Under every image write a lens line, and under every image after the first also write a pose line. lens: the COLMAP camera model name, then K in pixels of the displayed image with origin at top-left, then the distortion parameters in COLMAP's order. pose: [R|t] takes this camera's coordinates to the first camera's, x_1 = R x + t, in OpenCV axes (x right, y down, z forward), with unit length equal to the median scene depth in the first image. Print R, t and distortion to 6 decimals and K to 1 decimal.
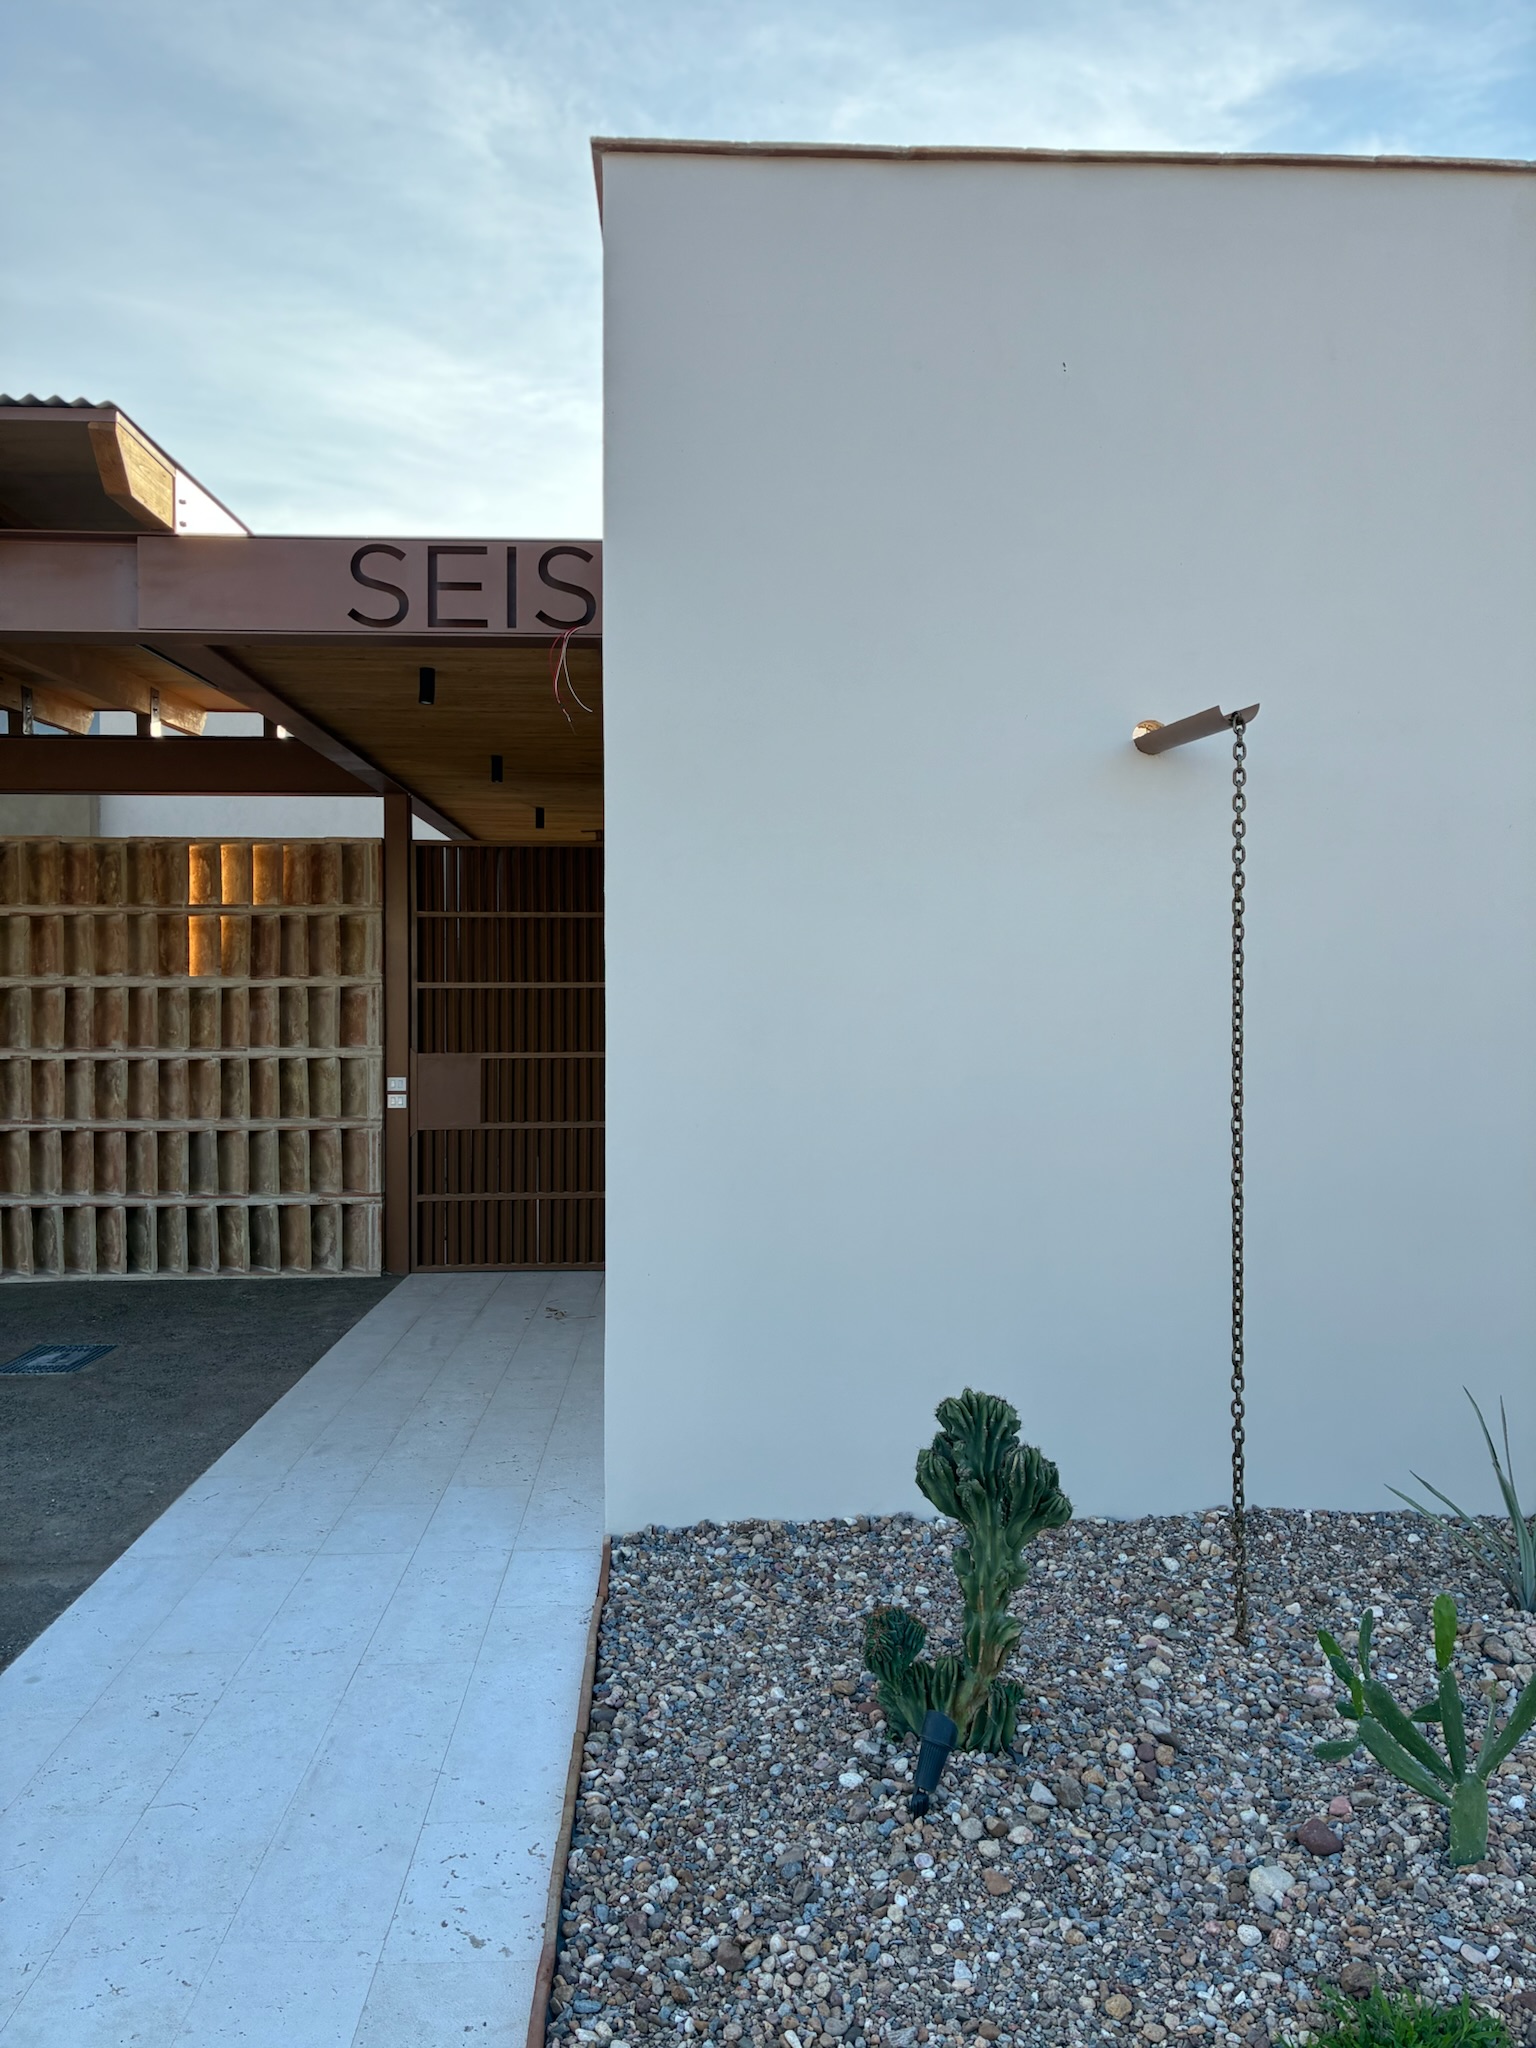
lens RADIAL K [[1555.1, 0, 756.2], [0, 1555.1, 1010.3], [0, 0, 1]] dist [0.048126, -0.042282]
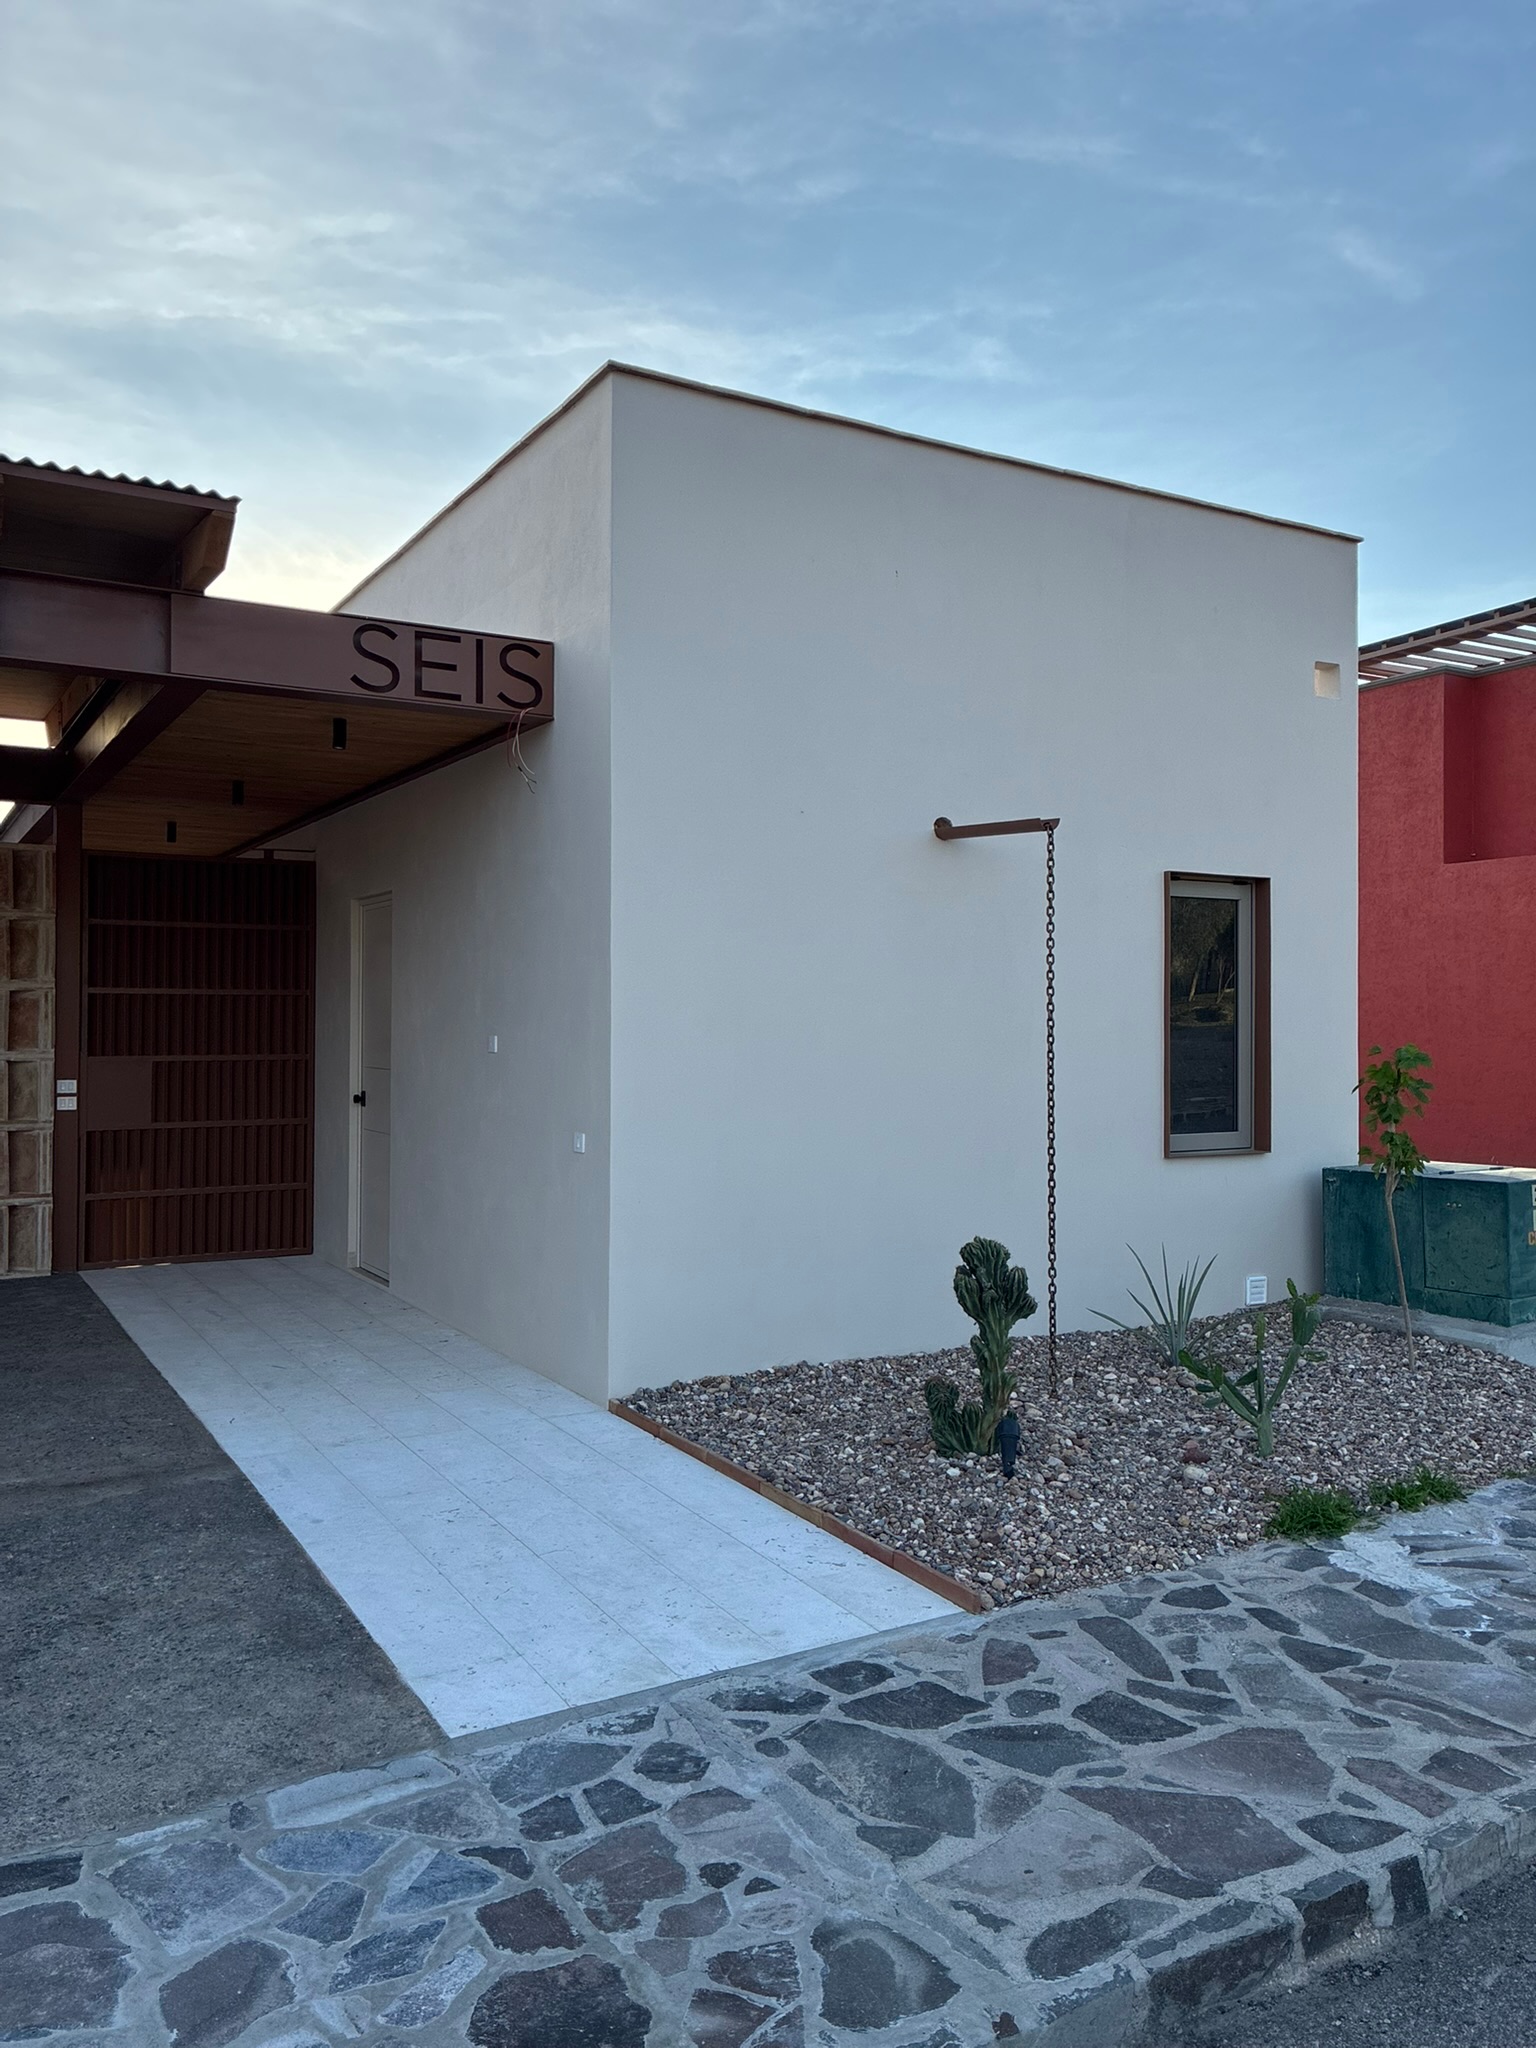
lens RADIAL K [[1555.1, 0, 760.8], [0, 1555.1, 1012.6], [0, 0, 1]] dist [0.048126, -0.042282]
pose [[0.887756, 0.007236, 0.460258, -0.302498], [-0.001435, 0.999915, -0.012951, 0.011654], [-0.460313, 0.010837, 0.887691, -0.124243]]
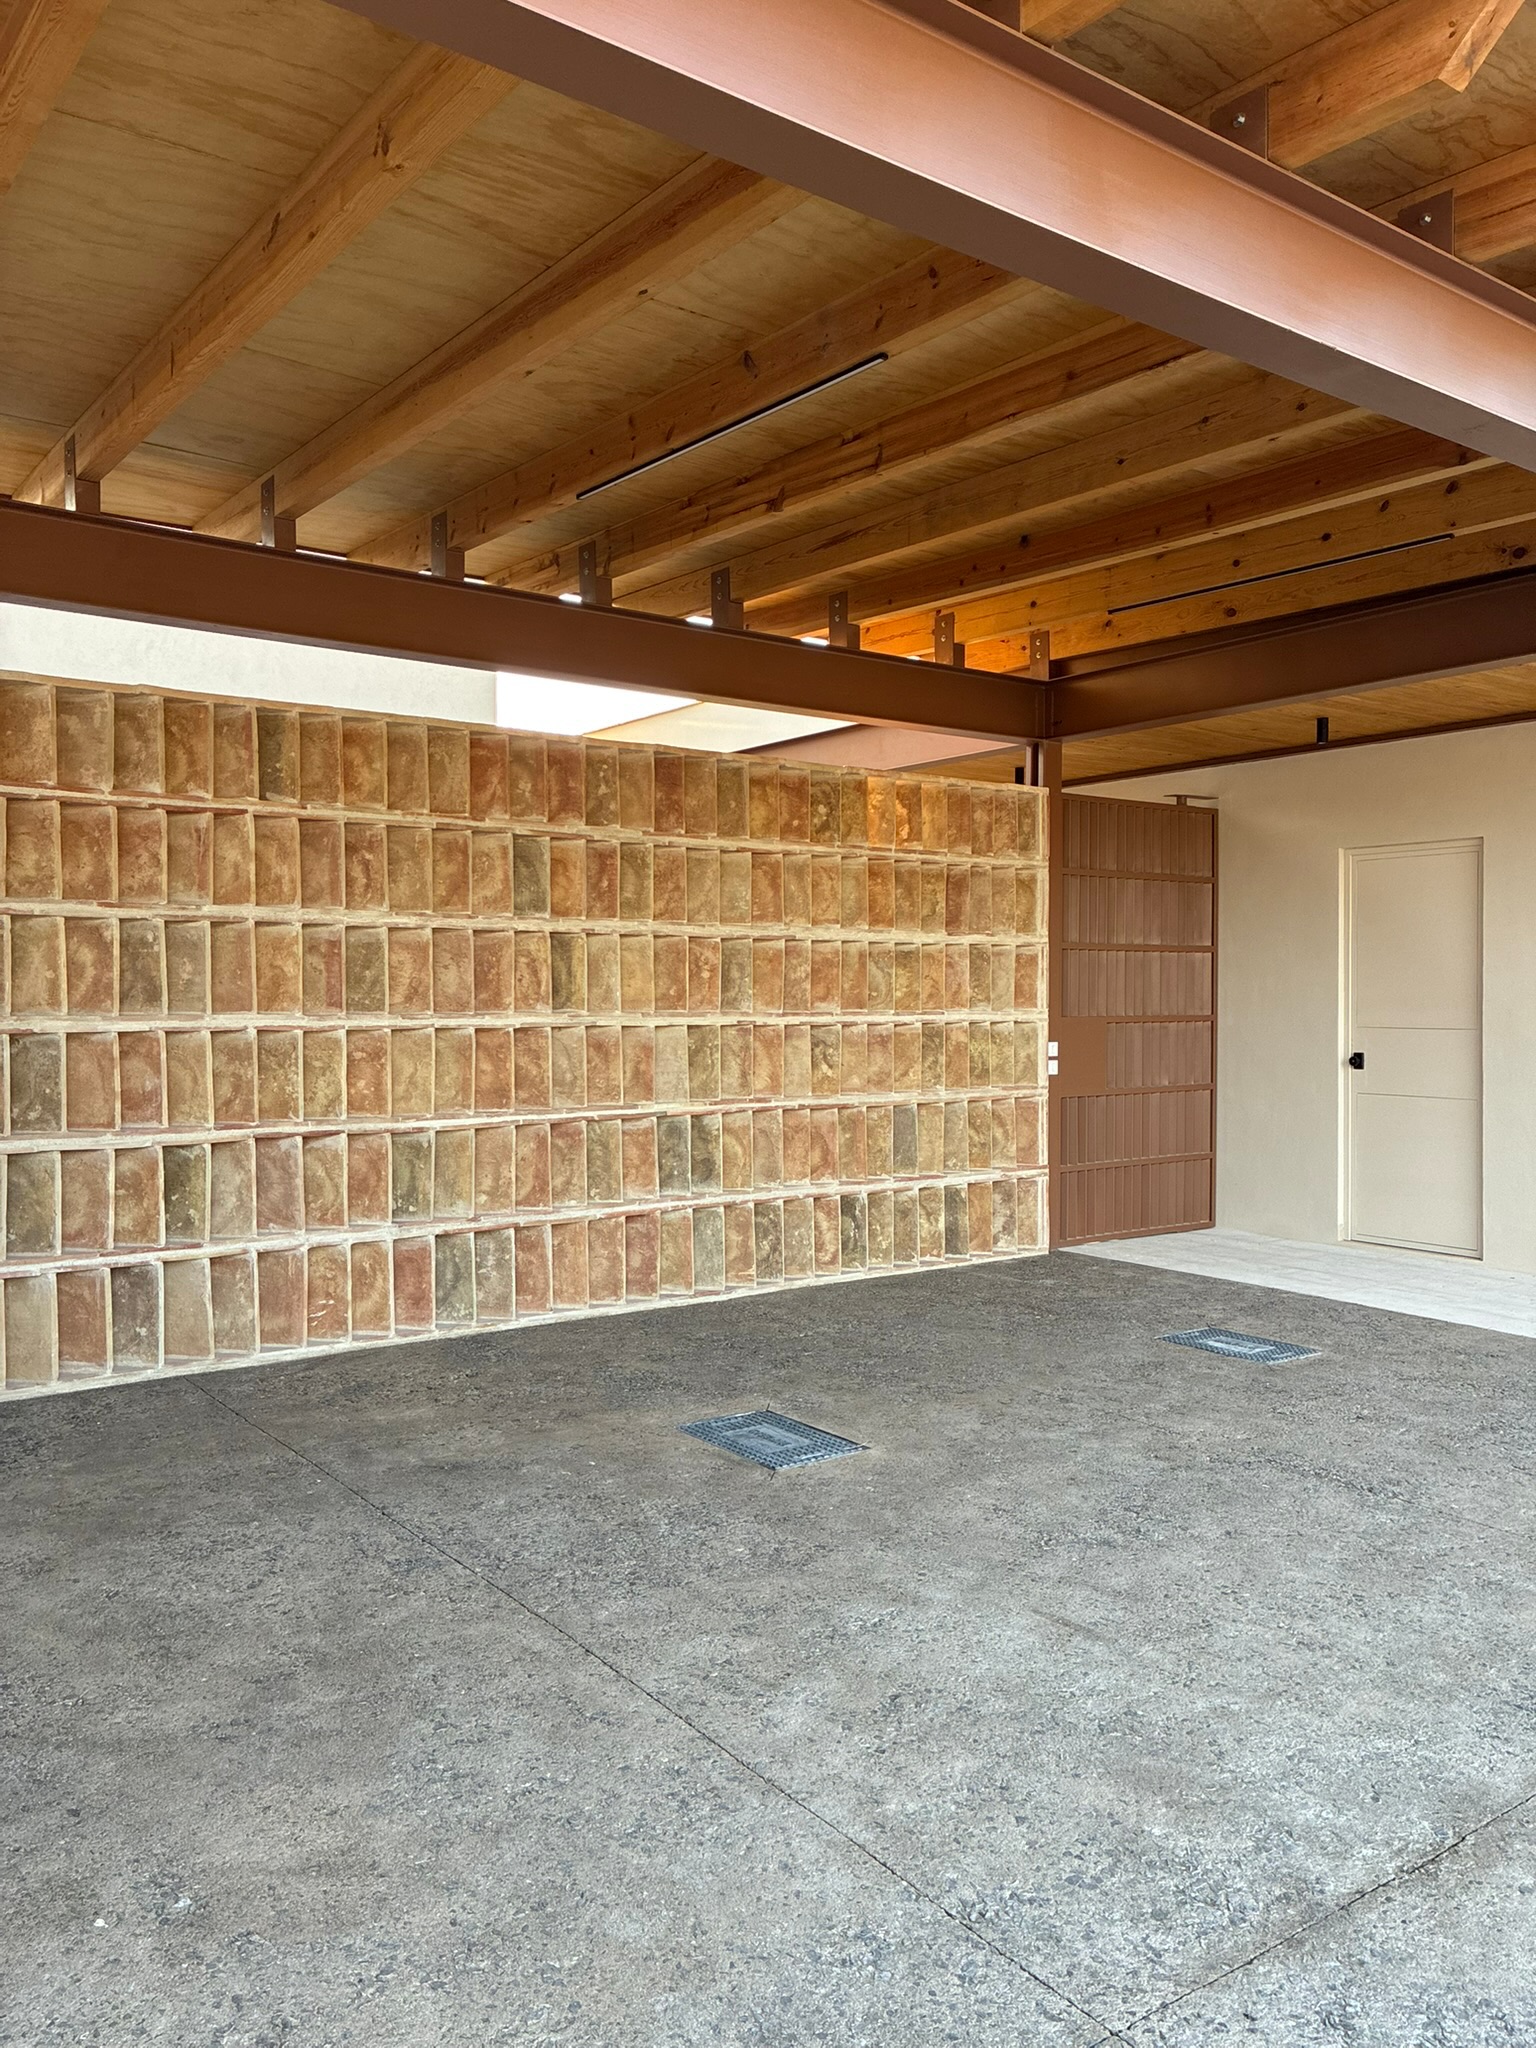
lens RADIAL K [[1555.1, 0, 747.3], [0, 1555.1, 1022.6], [0, 0, 1]] dist [0.048126, -0.042282]
pose [[0.832746, -0.005216, 0.553631, -0.916040], [-0.000774, 0.999944, 0.010584, 0.021404], [-0.553655, -0.009242, 0.832695, 0.316646]]
